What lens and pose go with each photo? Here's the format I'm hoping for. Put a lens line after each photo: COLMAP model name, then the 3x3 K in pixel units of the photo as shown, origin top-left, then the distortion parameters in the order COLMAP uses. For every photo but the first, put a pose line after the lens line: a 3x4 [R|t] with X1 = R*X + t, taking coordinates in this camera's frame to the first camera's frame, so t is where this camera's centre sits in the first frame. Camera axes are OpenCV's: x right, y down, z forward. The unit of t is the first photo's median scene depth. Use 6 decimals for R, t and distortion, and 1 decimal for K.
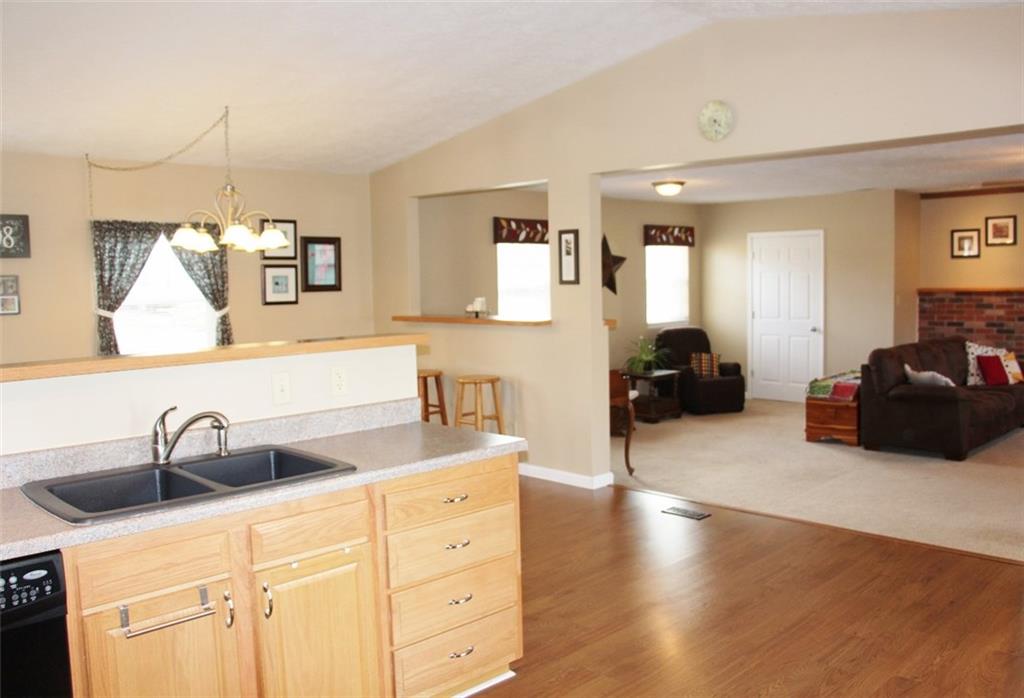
lens RADIAL K [[863.2, 0, 521.2], [0, 863.2, 350.5], [0, 0, 1]] dist [-0.164859, 0.109960]
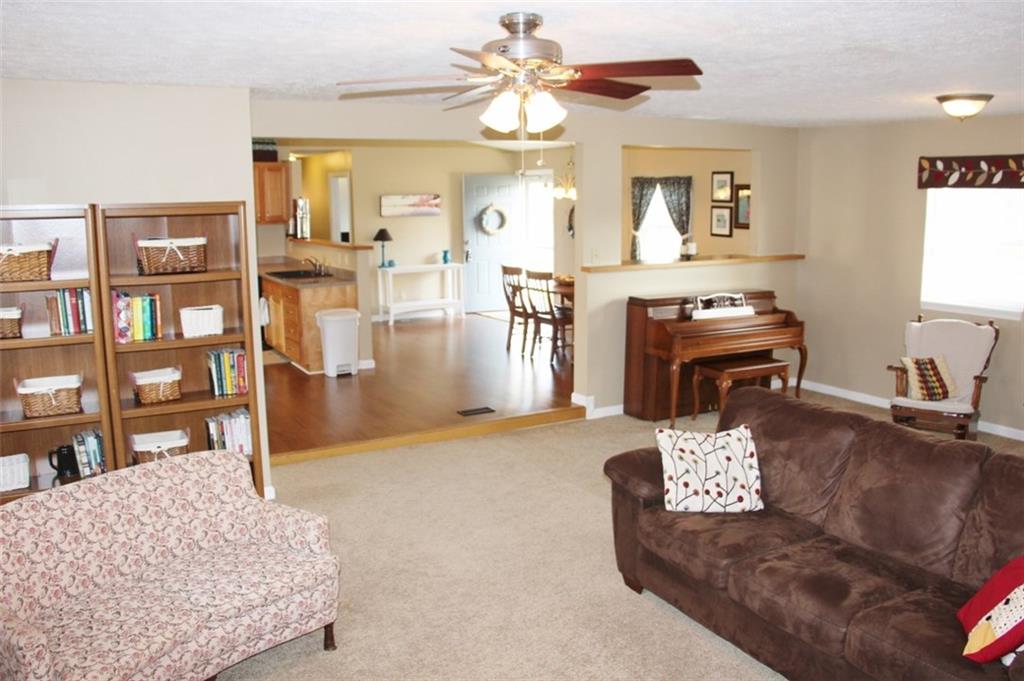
lens RADIAL K [[844.1, 0, 514.3], [0, 844.1, 345.6], [0, 0, 1]] dist [-0.182110, 0.152342]
pose [[-0.259468, 0.193563, -0.946155, 0.826300], [-0.069131, 0.973473, 0.218110, -0.117146], [0.963274, 0.122001, -0.239203, 0.805526]]
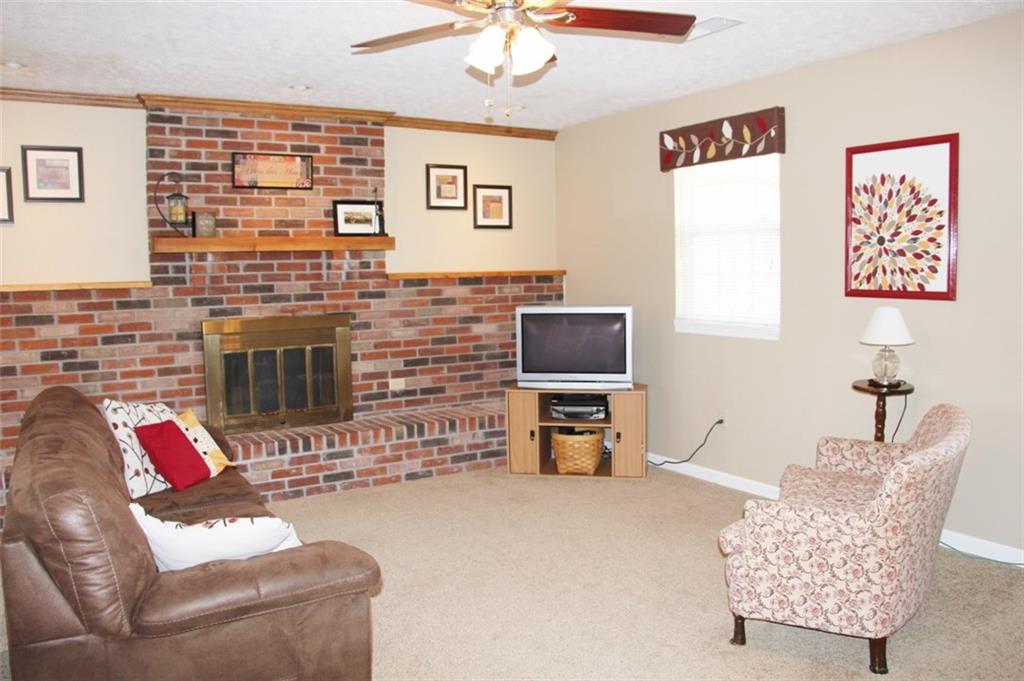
lens RADIAL K [[844.1, 0, 511.9], [0, 844.1, 334.8], [0, 0, 1]] dist [-0.182110, 0.152342]
pose [[0.244010, -0.054186, 0.968258, 0.163499], [0.092573, 0.995180, 0.032363, -0.036122], [-0.965344, 0.081738, 0.247850, 0.640245]]
